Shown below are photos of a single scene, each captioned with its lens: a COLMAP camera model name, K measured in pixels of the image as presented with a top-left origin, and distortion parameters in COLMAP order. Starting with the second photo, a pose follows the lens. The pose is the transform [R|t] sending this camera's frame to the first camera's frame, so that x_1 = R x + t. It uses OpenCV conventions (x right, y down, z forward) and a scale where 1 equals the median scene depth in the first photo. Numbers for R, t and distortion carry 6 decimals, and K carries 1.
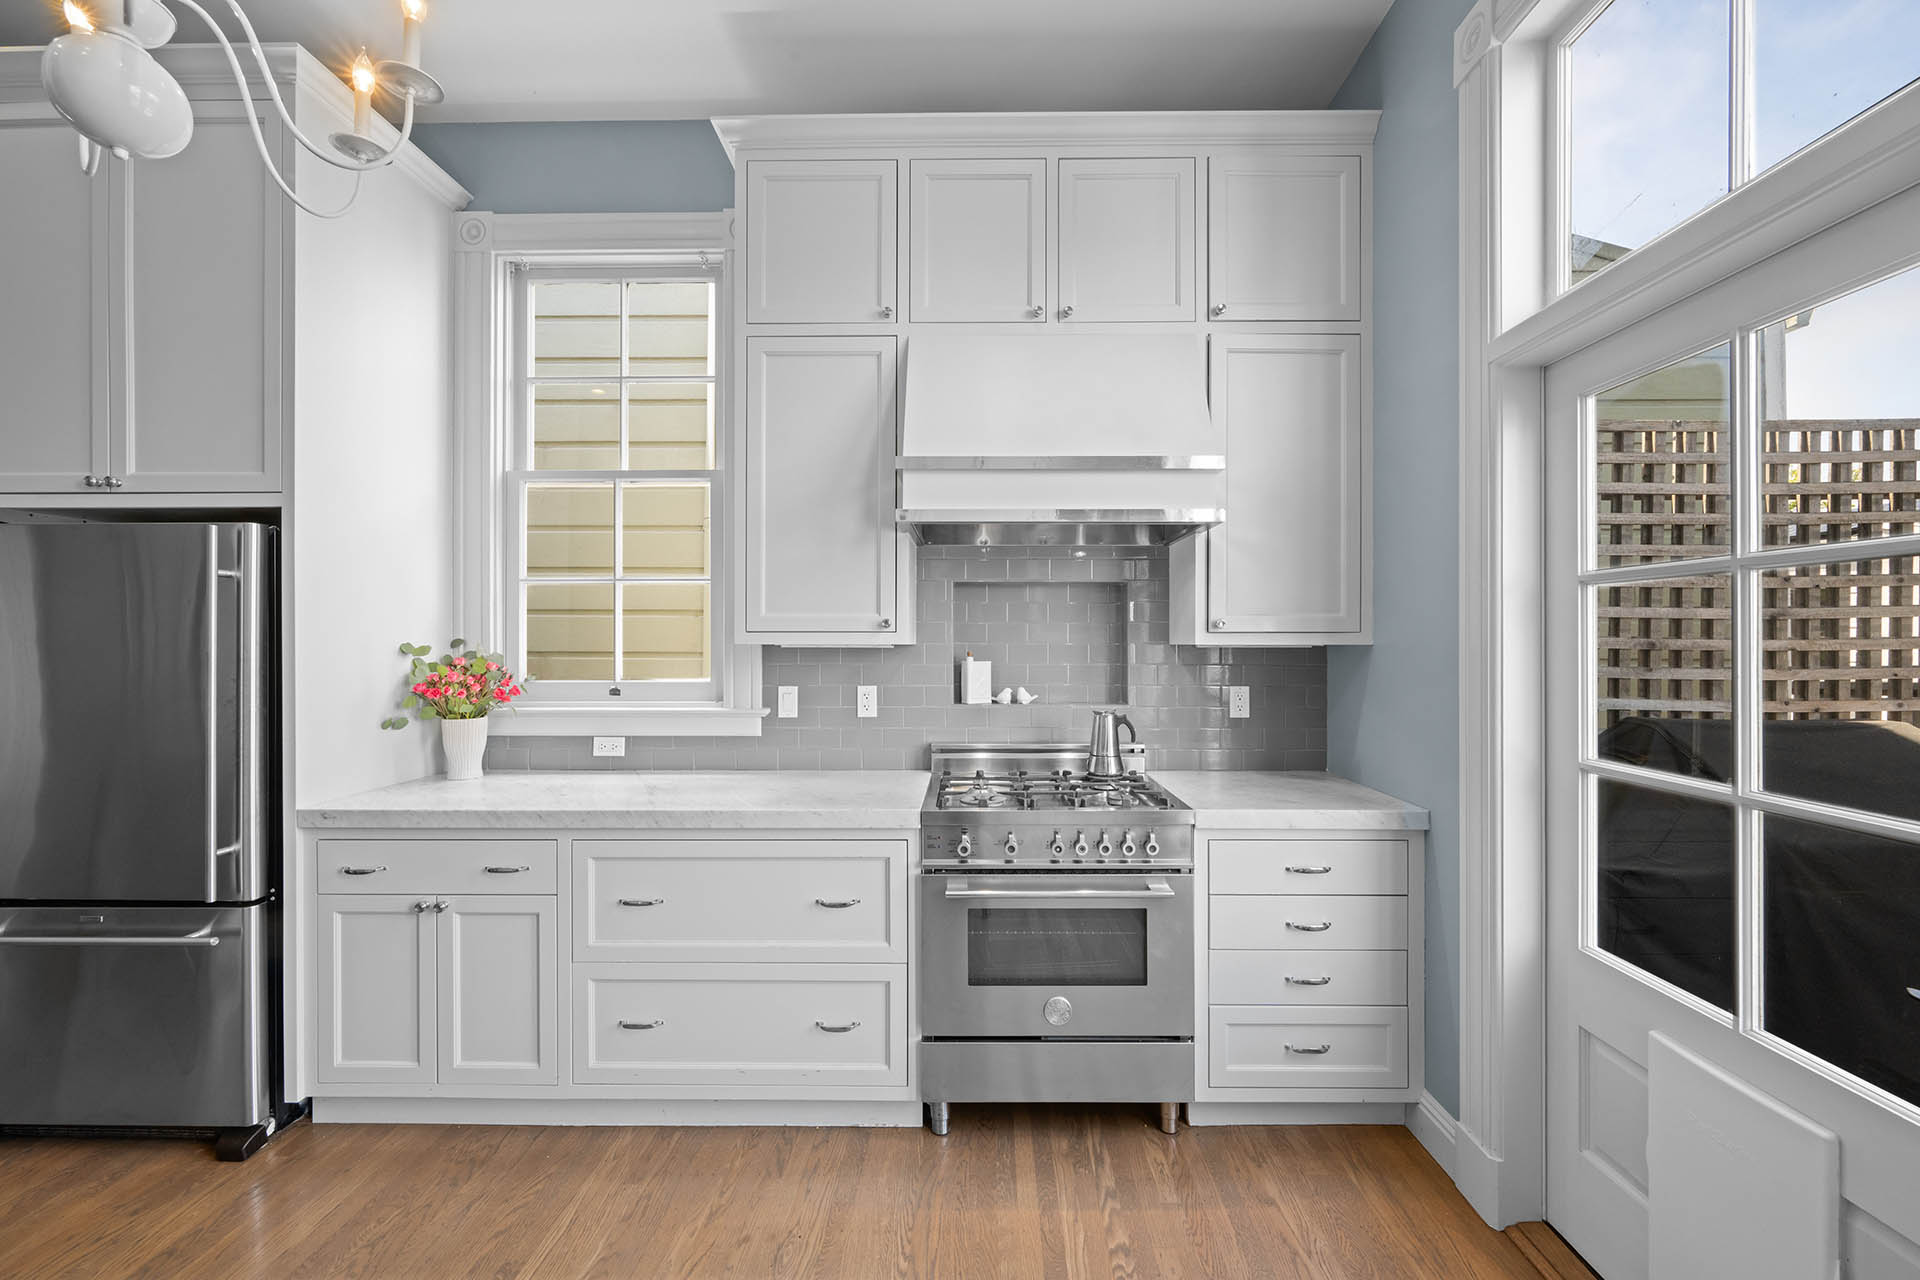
lens RADIAL K [[769.2, 0, 960.6], [0, 769.2, 636.5], [0, 0, 1]] dist [0.001968, 0.000122]
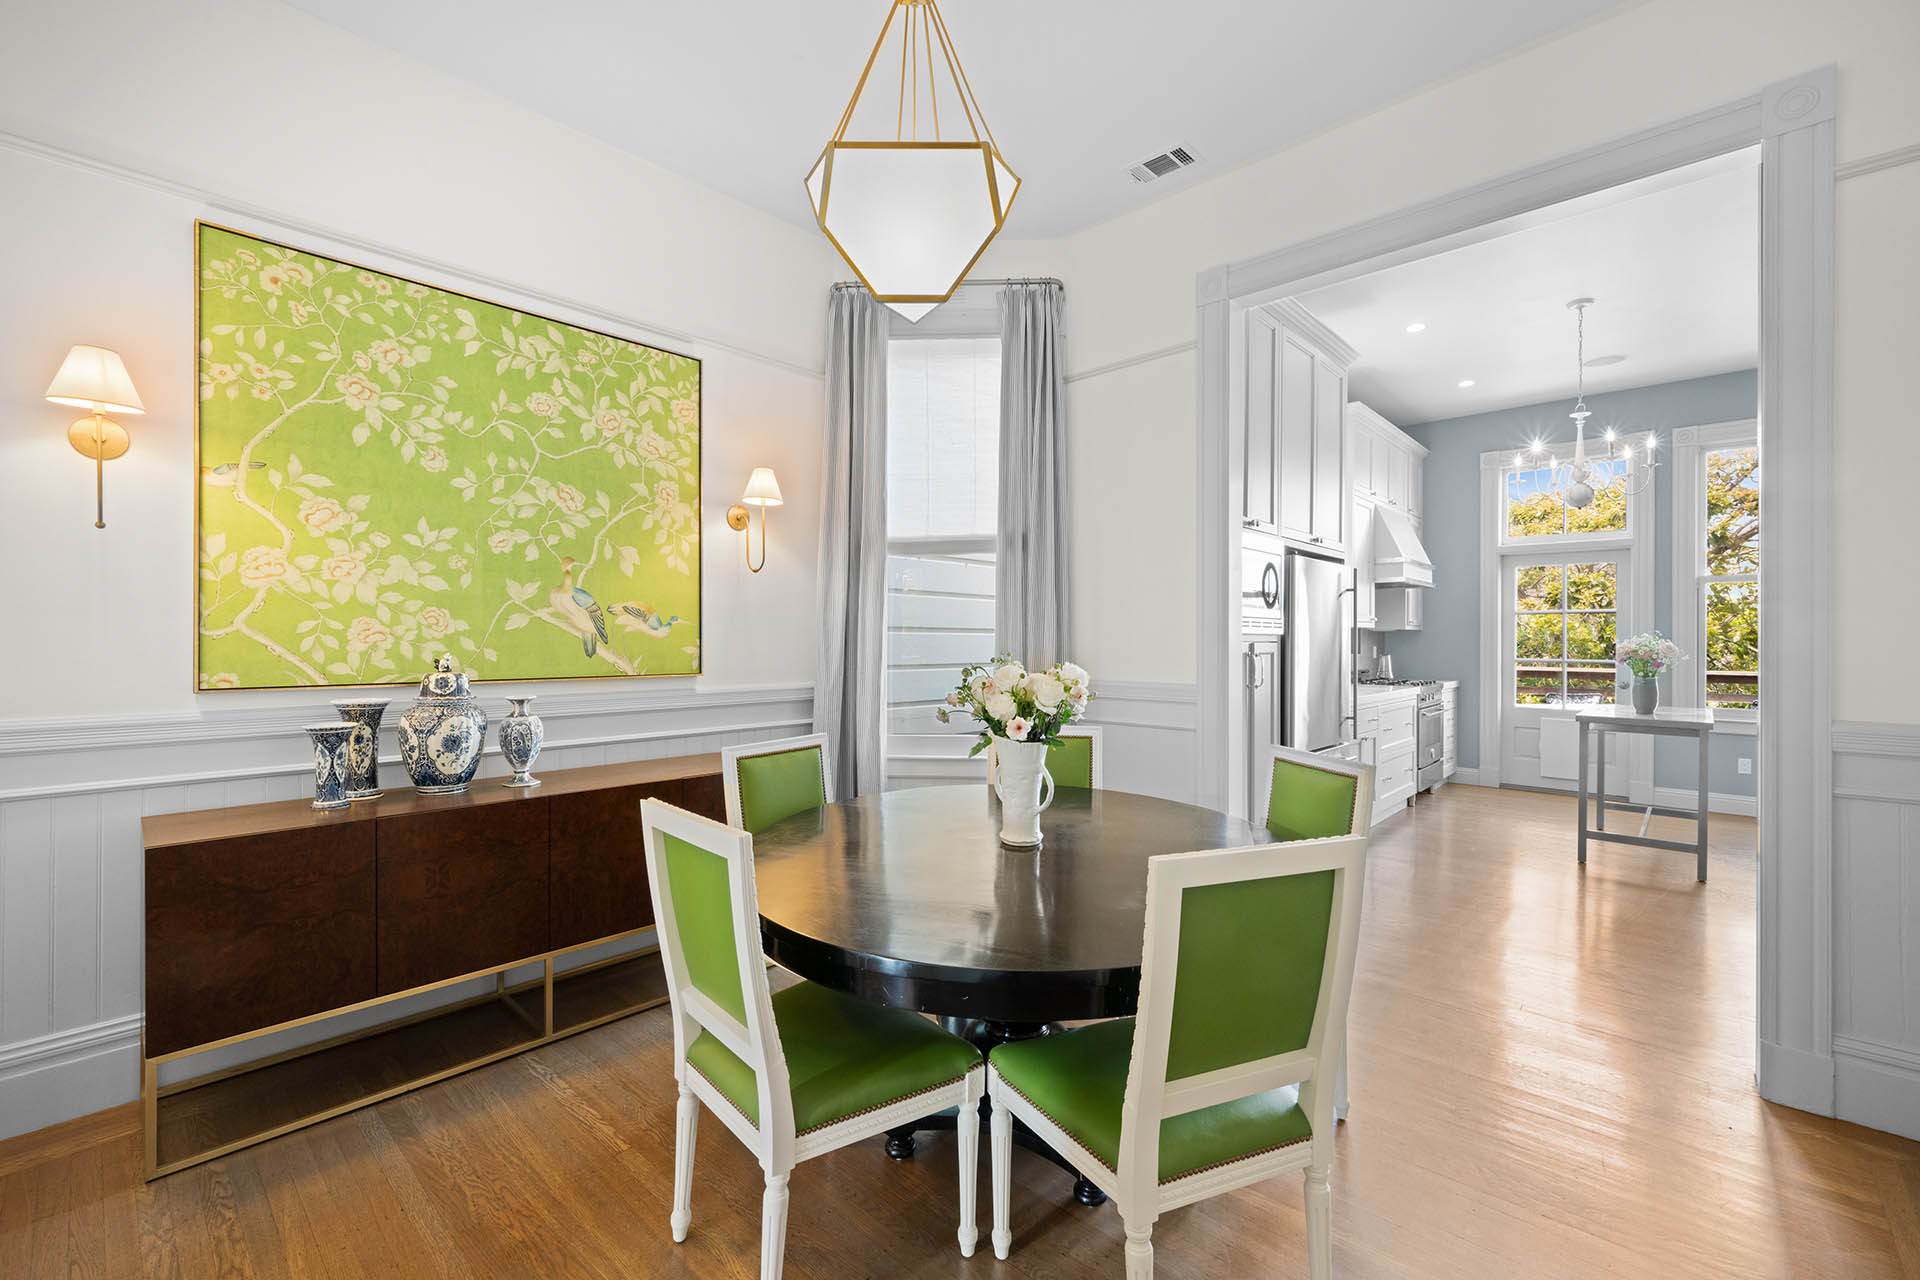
lens RADIAL K [[800.7, 0, 963.8], [0, 800.7, 643.8], [0, 0, 1]] dist [-0.000289, -0.000015]
pose [[0.662217, 0.000370, 0.749312, -2.883018], [-0.005261, 0.999978, 0.004155, 0.057520], [-0.749293, -0.006694, 0.662204, 0.279656]]
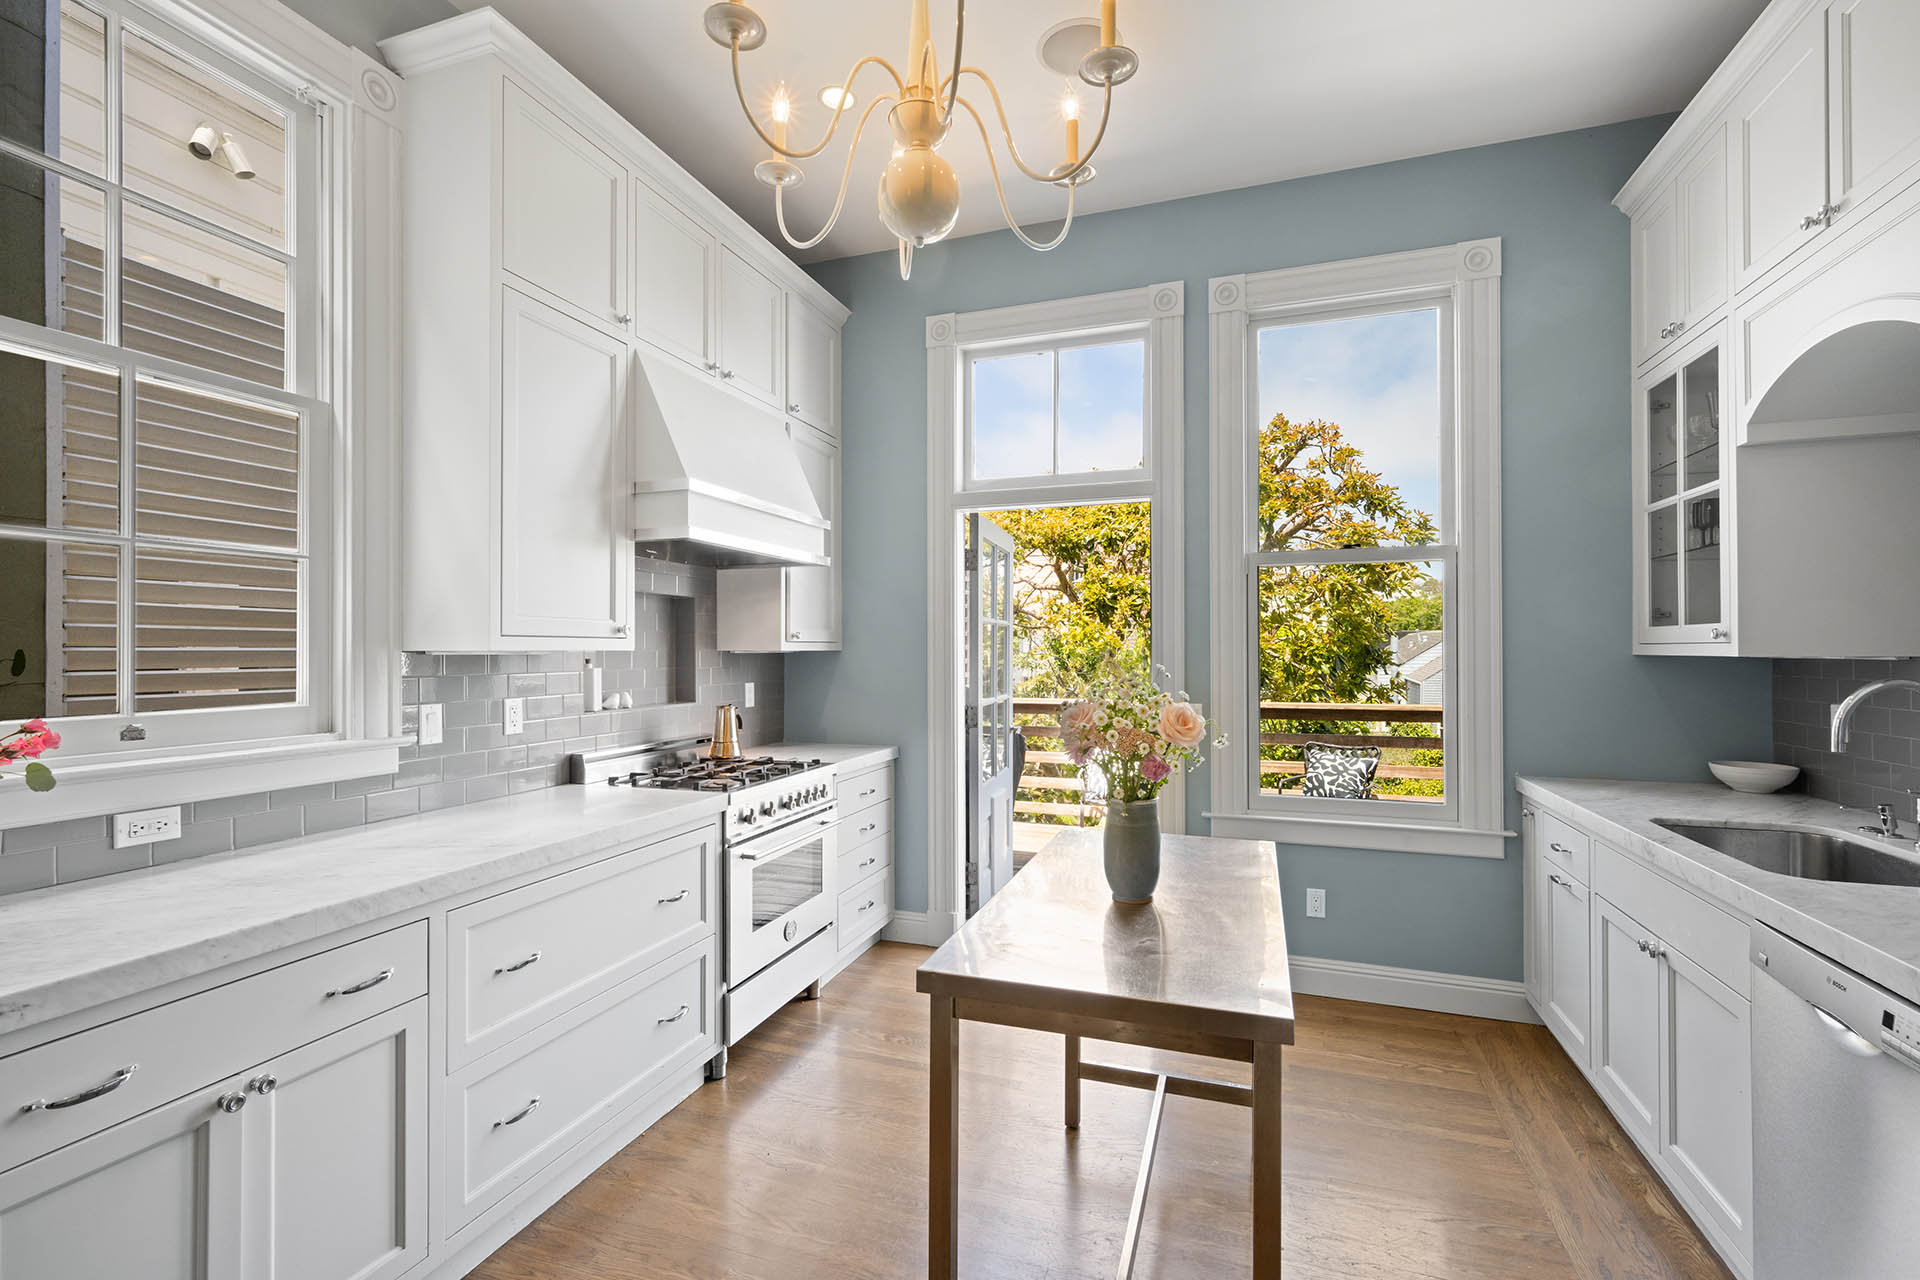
lens RADIAL K [[849.6, 0, 967.6], [0, 849.6, 643.5], [0, 0, 1]] dist [-0.000367, 0.001075]
pose [[0.299165, 0.007000, 0.954176, -1.009515], [-0.000633, 0.999974, -0.007138, 0.008961], [-0.954201, 0.001532, 0.299162, 0.241262]]
